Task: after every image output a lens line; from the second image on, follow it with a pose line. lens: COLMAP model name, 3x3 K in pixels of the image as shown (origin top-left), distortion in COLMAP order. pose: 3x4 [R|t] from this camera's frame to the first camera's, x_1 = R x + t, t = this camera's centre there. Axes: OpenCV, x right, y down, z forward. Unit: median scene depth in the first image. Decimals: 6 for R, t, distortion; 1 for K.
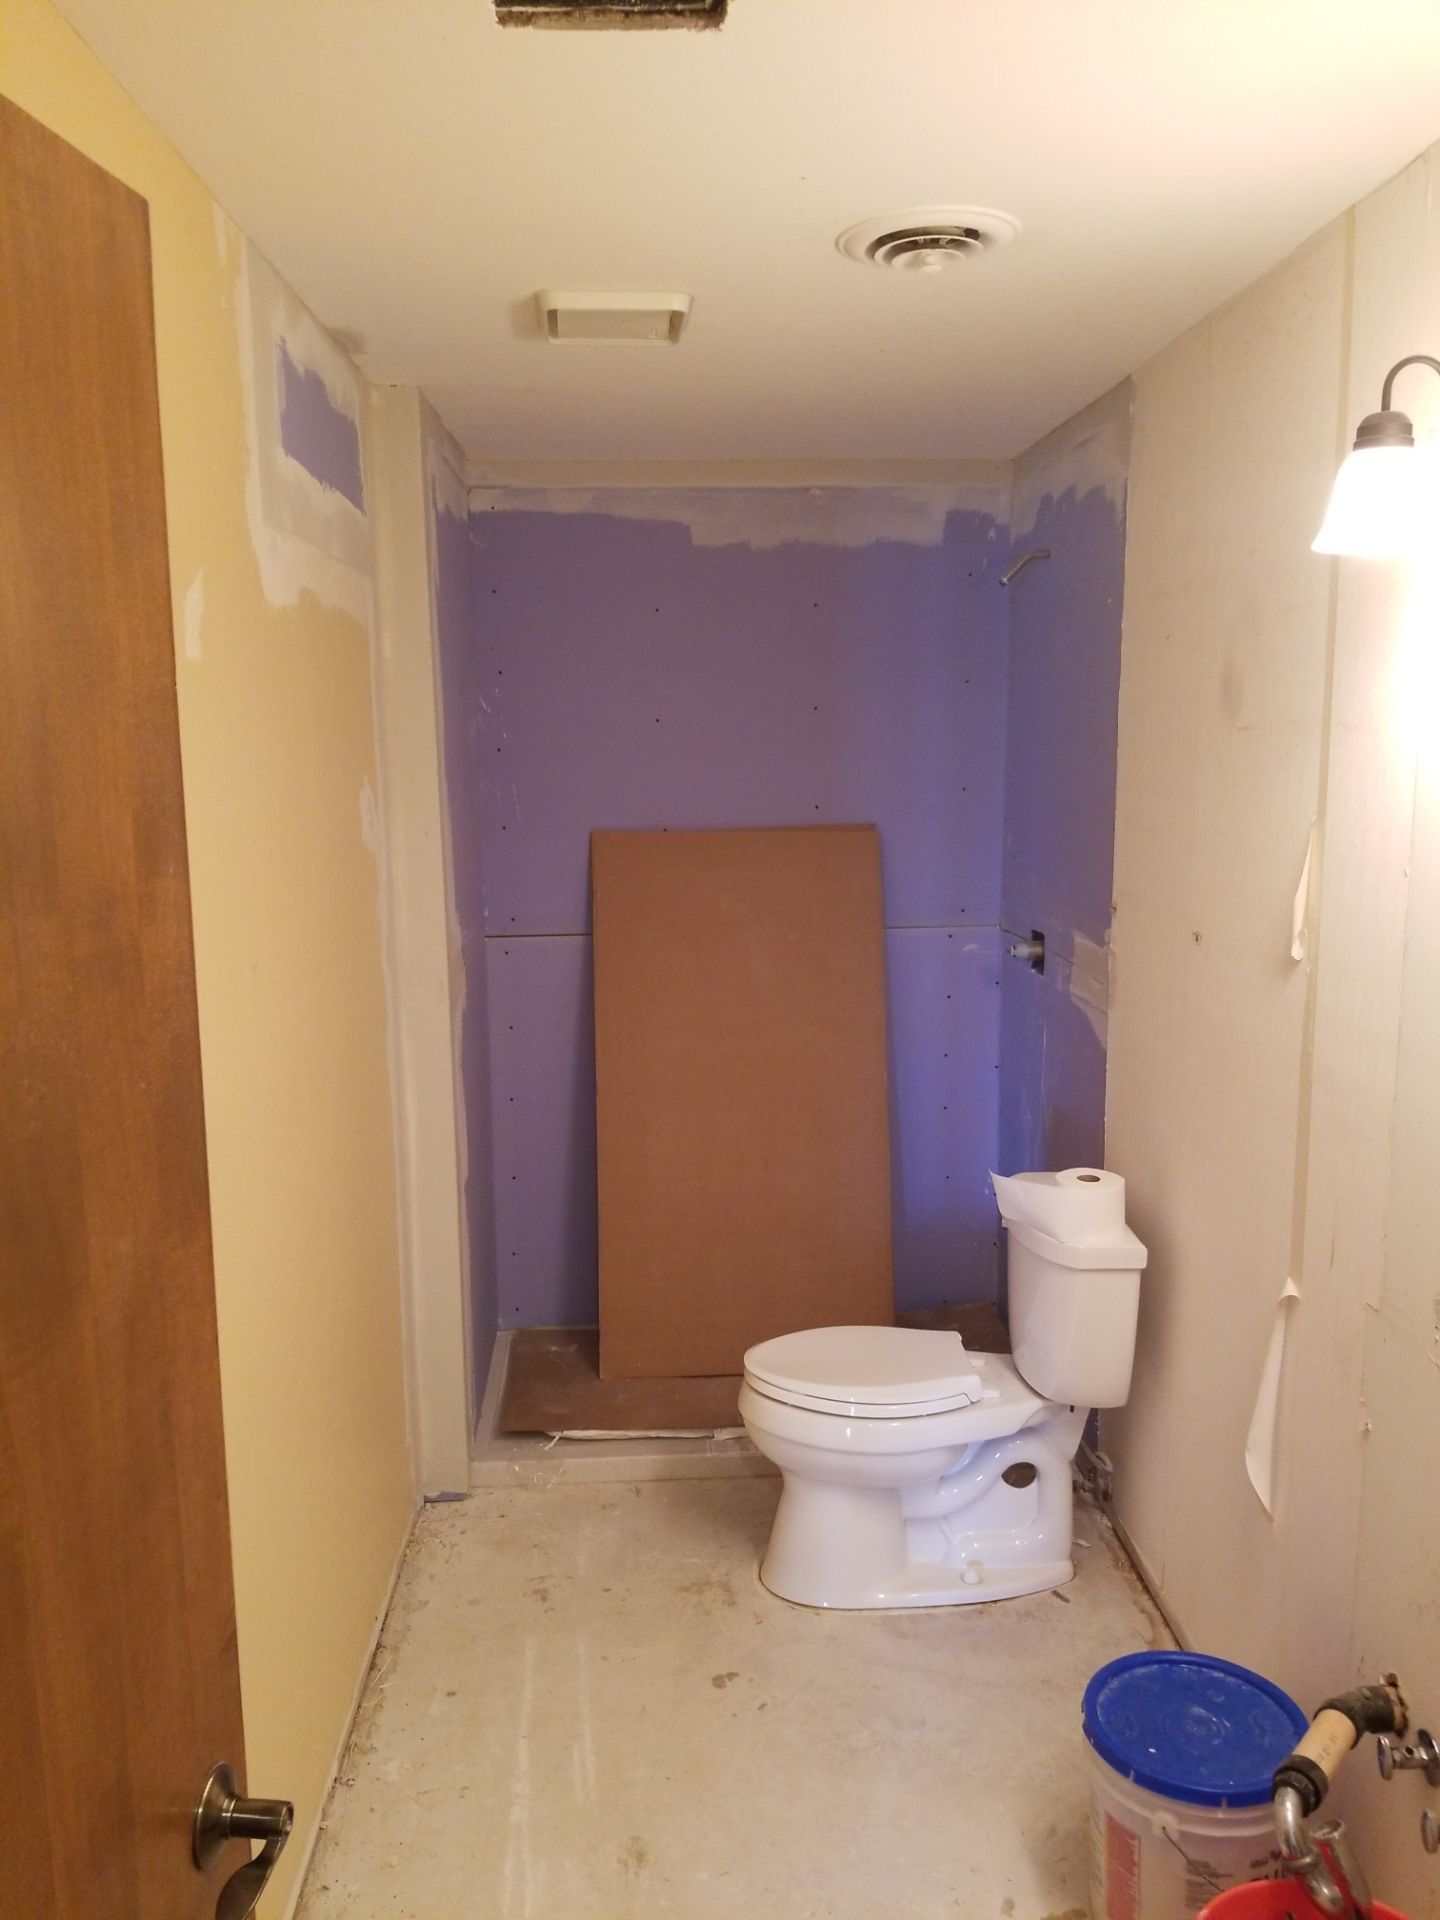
lens RADIAL K [[1496.2, 0, 718.7], [0, 1496.2, 963.8], [0, 0, 1]] dist [0.070122, -0.115064]
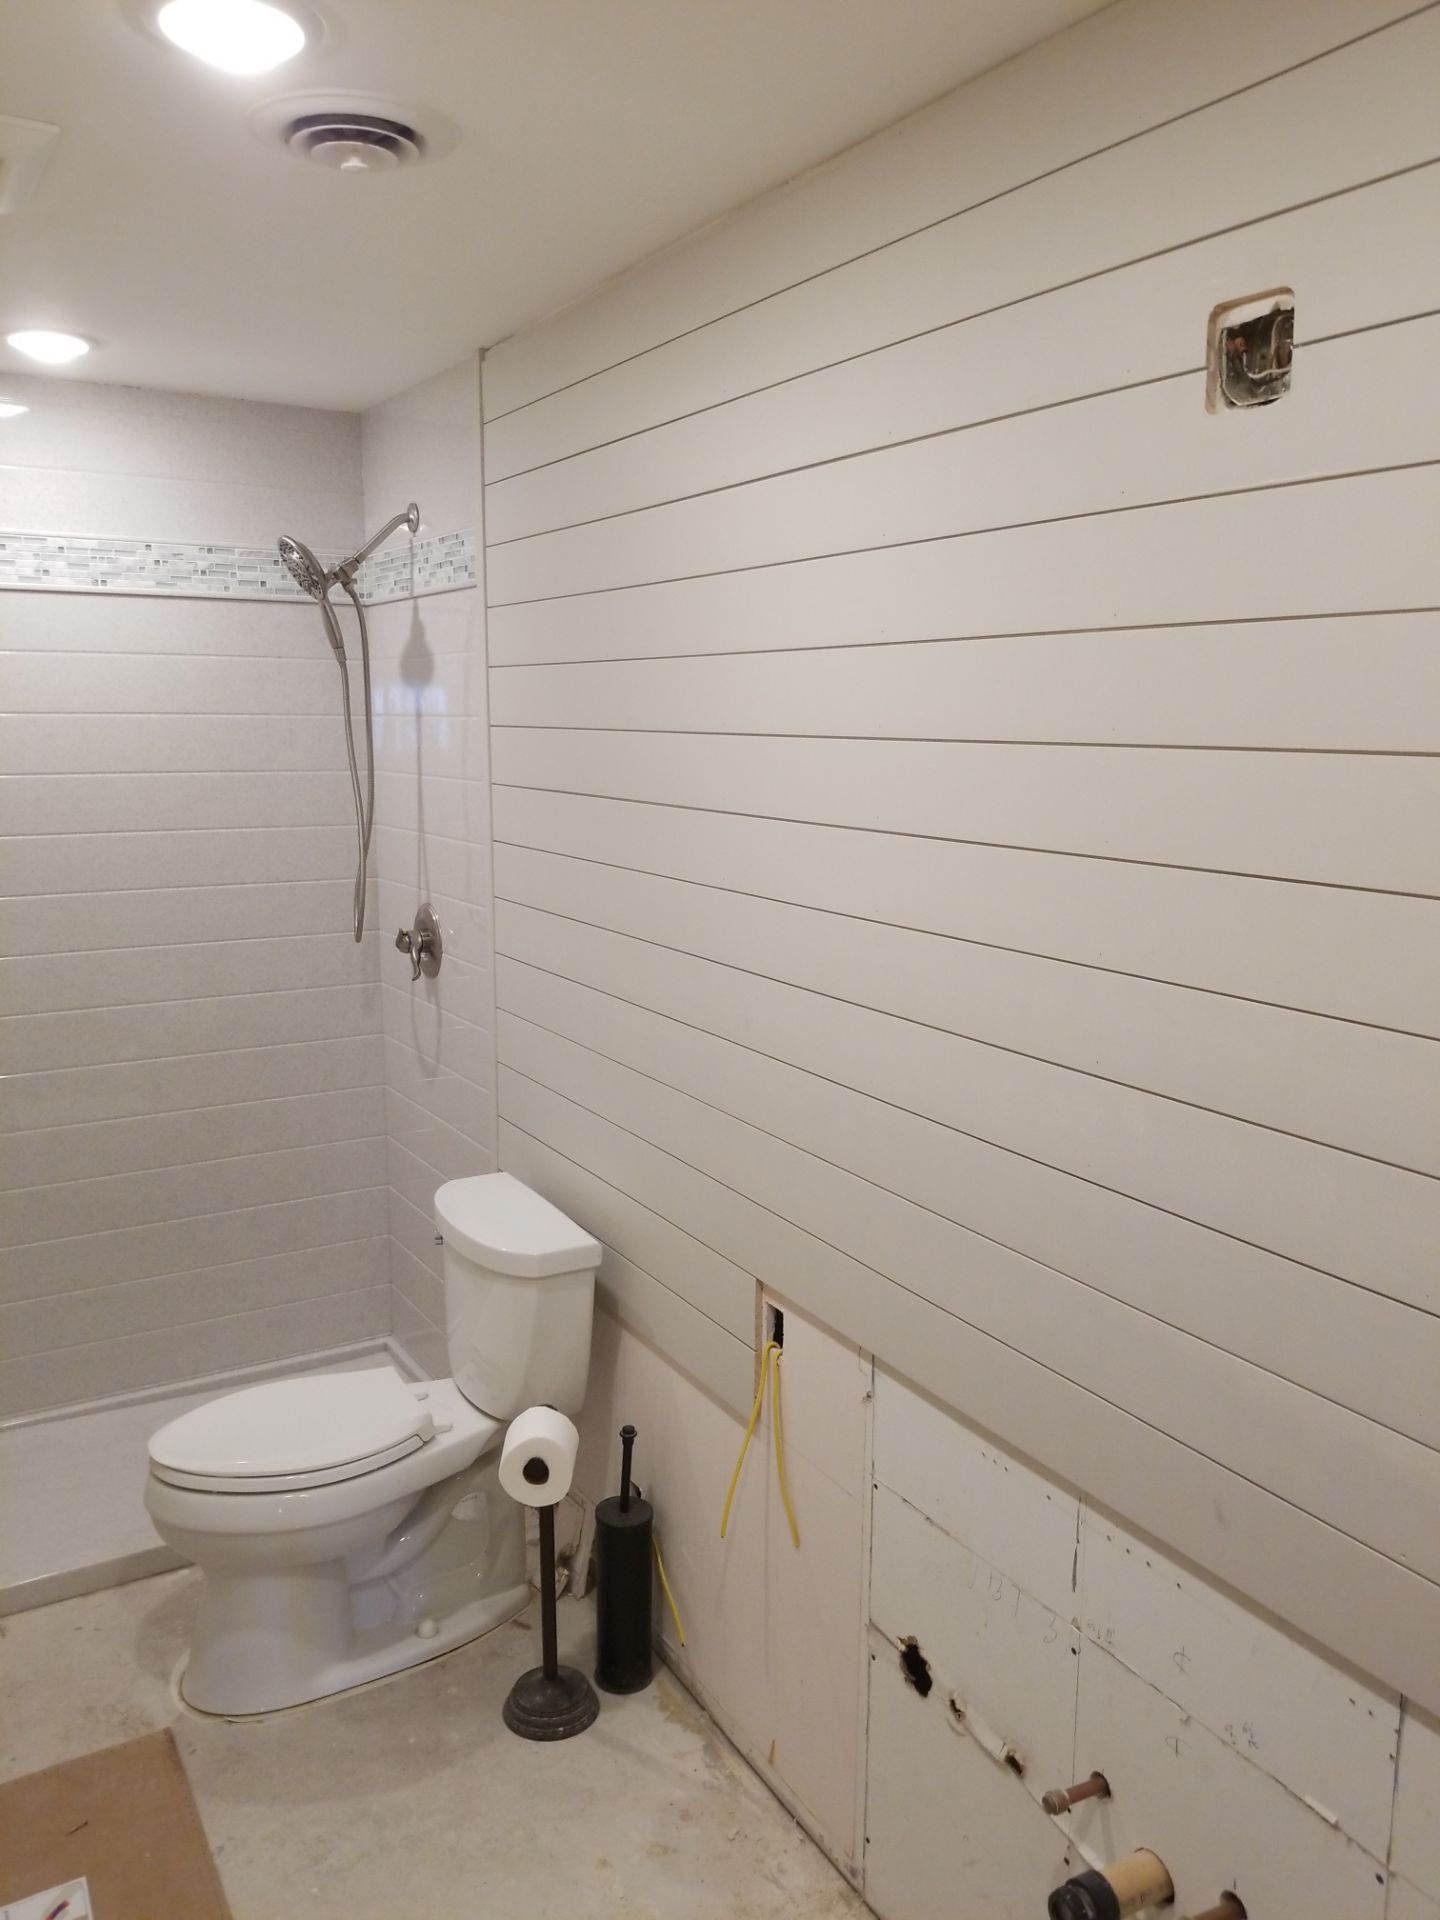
lens RADIAL K [[1496.2, 0, 737.0], [0, 1496.2, 951.5], [0, 0, 1]] dist [0.070122, -0.115064]
pose [[0.882840, -0.060626, 0.465744, -0.068219], [0.056534, 0.998141, 0.022766, -0.014486], [-0.466259, 0.006232, 0.884627, 0.098360]]
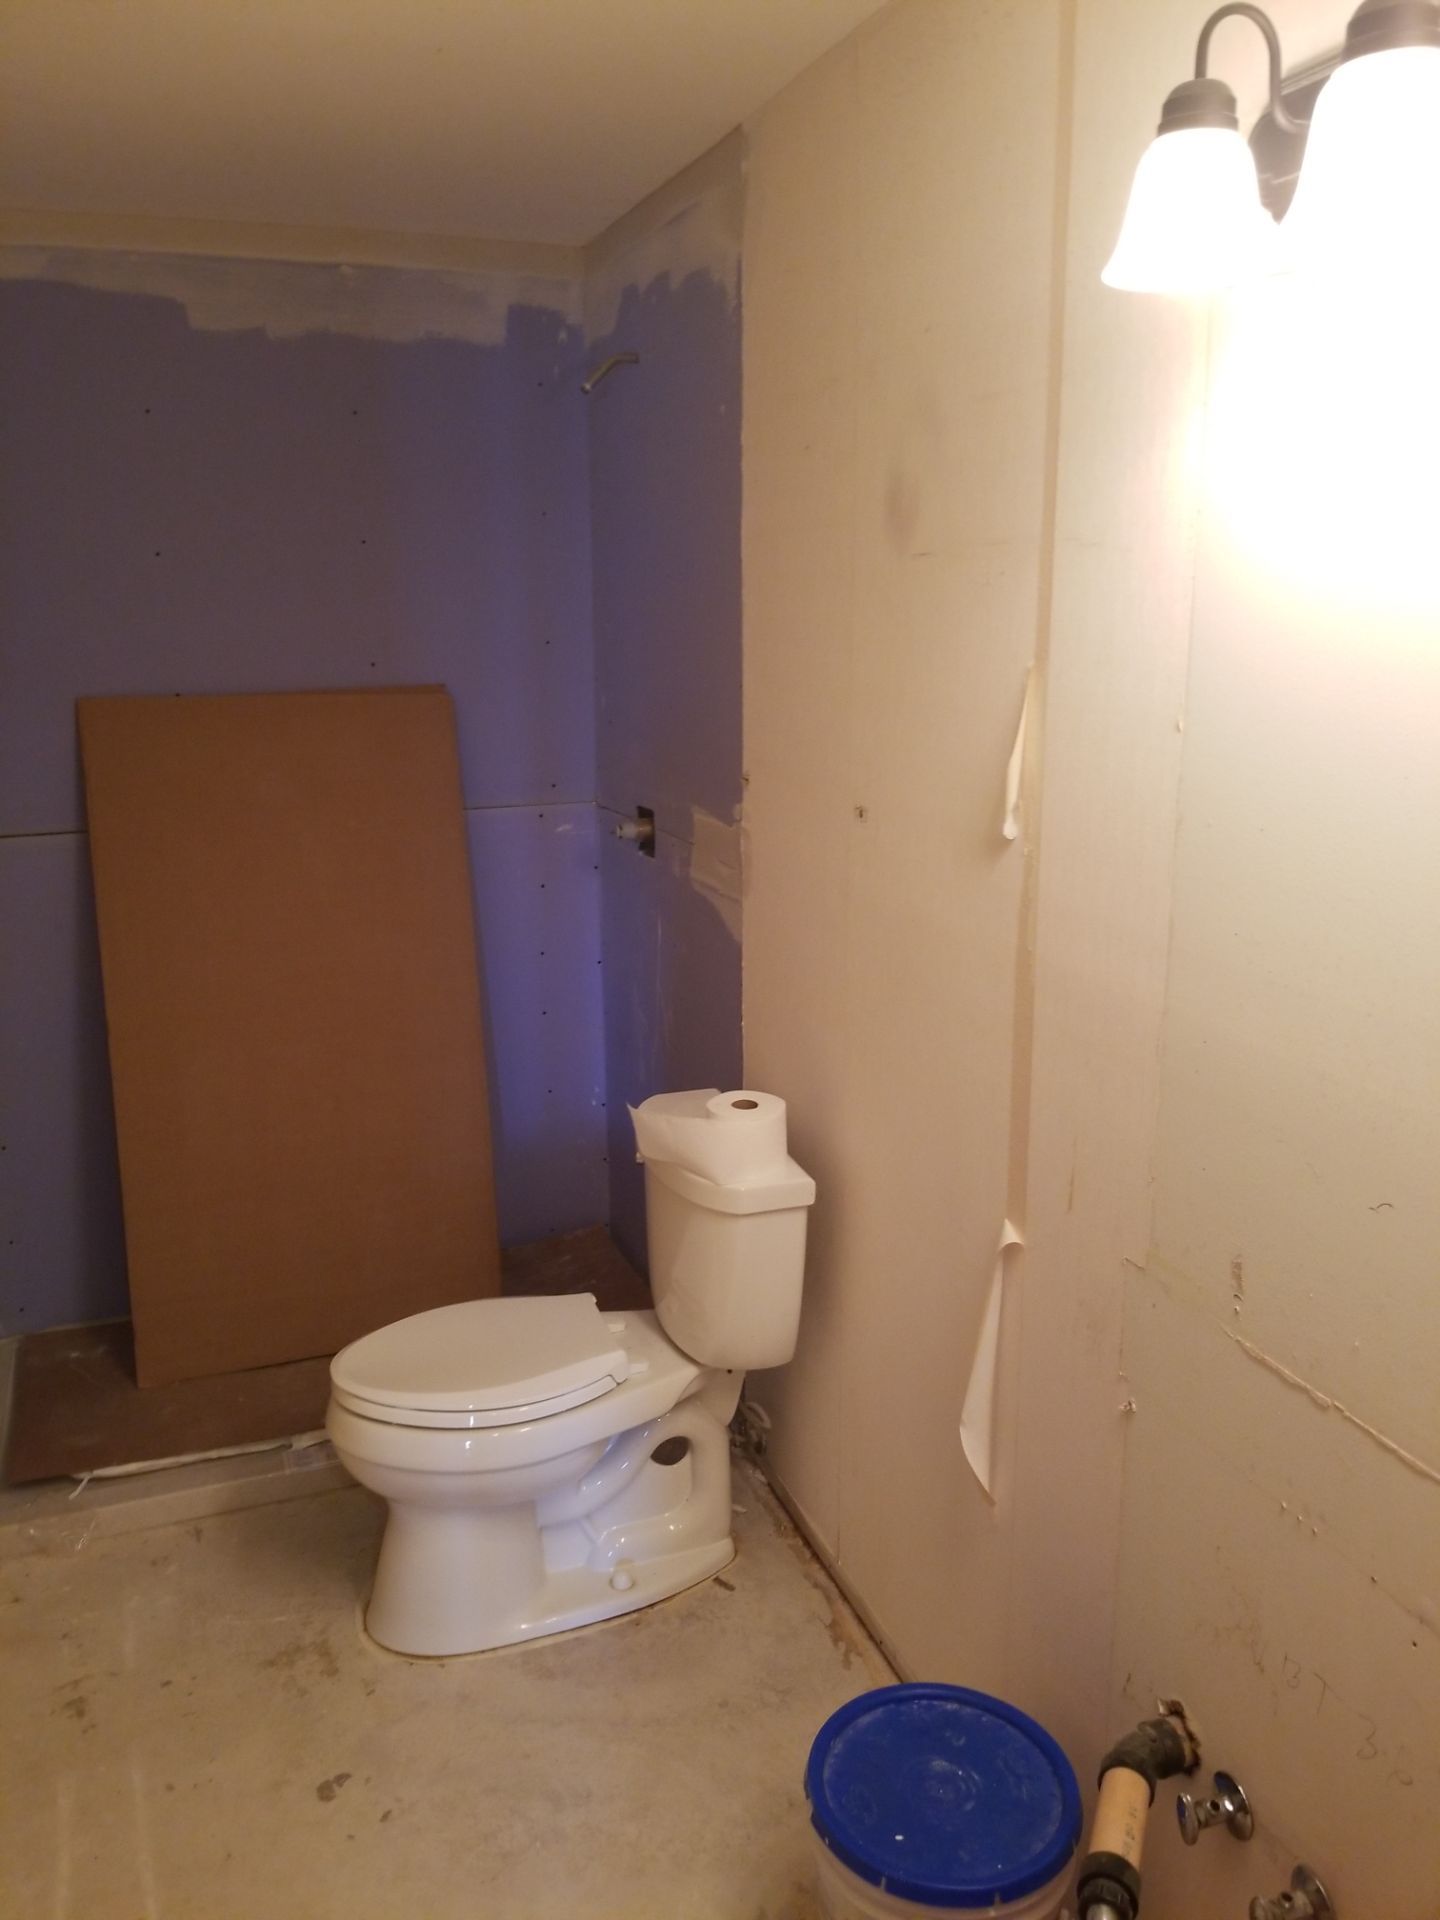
lens RADIAL K [[1496.2, 0, 698.7], [0, 1496.2, 924.9], [0, 0, 1]] dist [0.070122, -0.115064]
pose [[0.957092, -0.062198, 0.283029, -0.007540], [0.044669, 0.996686, 0.067977, -0.014029], [-0.286319, -0.052418, 0.956699, 0.198734]]
